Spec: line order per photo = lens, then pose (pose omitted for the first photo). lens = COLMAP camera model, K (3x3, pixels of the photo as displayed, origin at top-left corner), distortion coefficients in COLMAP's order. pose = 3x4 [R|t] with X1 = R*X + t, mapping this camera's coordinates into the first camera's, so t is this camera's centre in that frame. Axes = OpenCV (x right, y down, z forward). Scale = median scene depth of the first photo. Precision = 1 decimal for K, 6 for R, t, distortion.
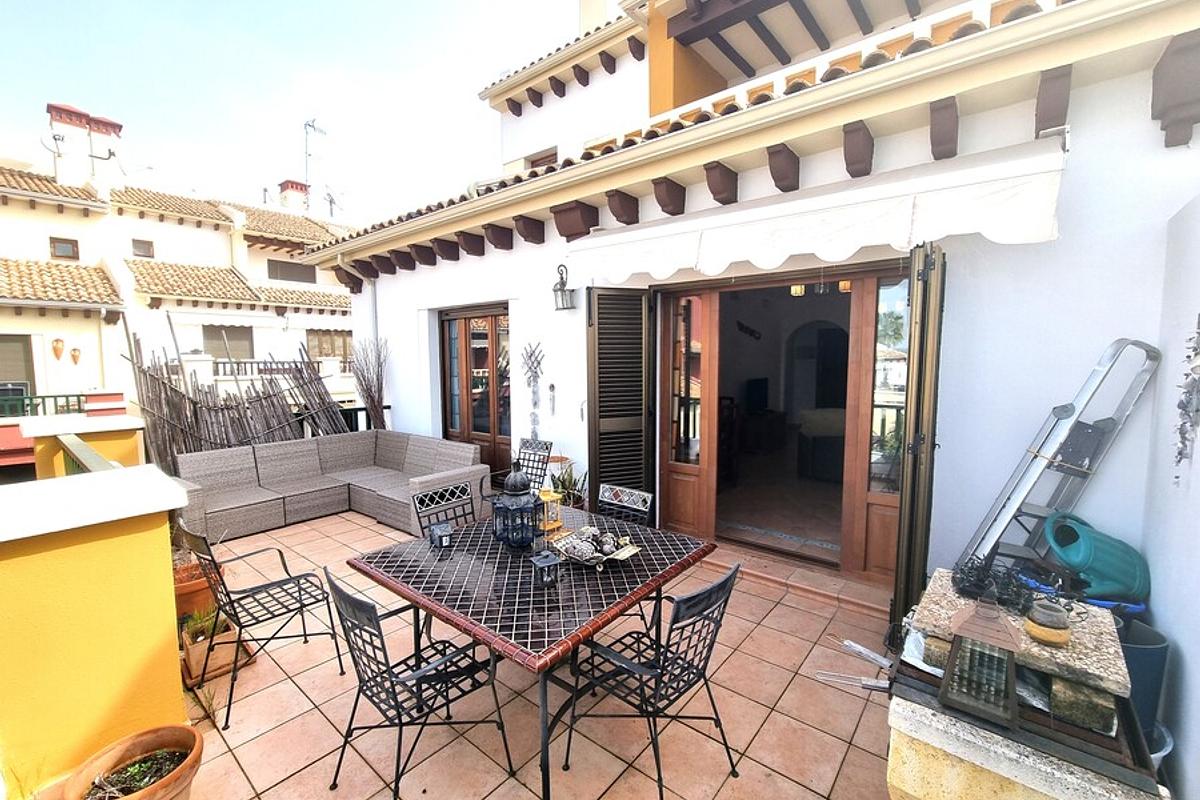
lens RADIAL K [[493.0, 0, 600.6], [0, 493.0, 398.1], [0, 0, 1]] dist [-0.000619, 0.000197]
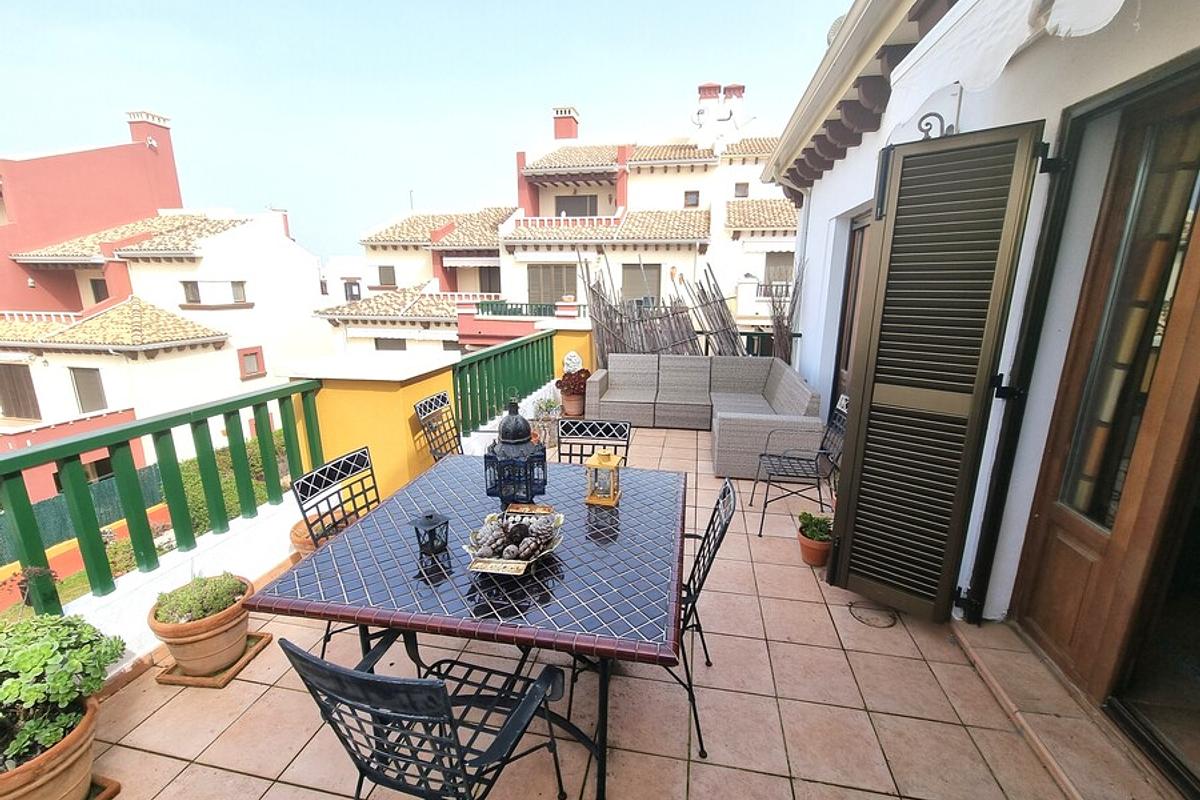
lens RADIAL K [[493.0, 0, 602.6], [0, 493.0, 398.3], [0, 0, 1]] dist [-0.000619, 0.000197]
pose [[0.484398, 0.209864, -0.849303, 0.087003], [-0.081614, 0.977408, 0.194971, -0.007514], [0.871033, -0.025129, 0.490582, 0.105553]]
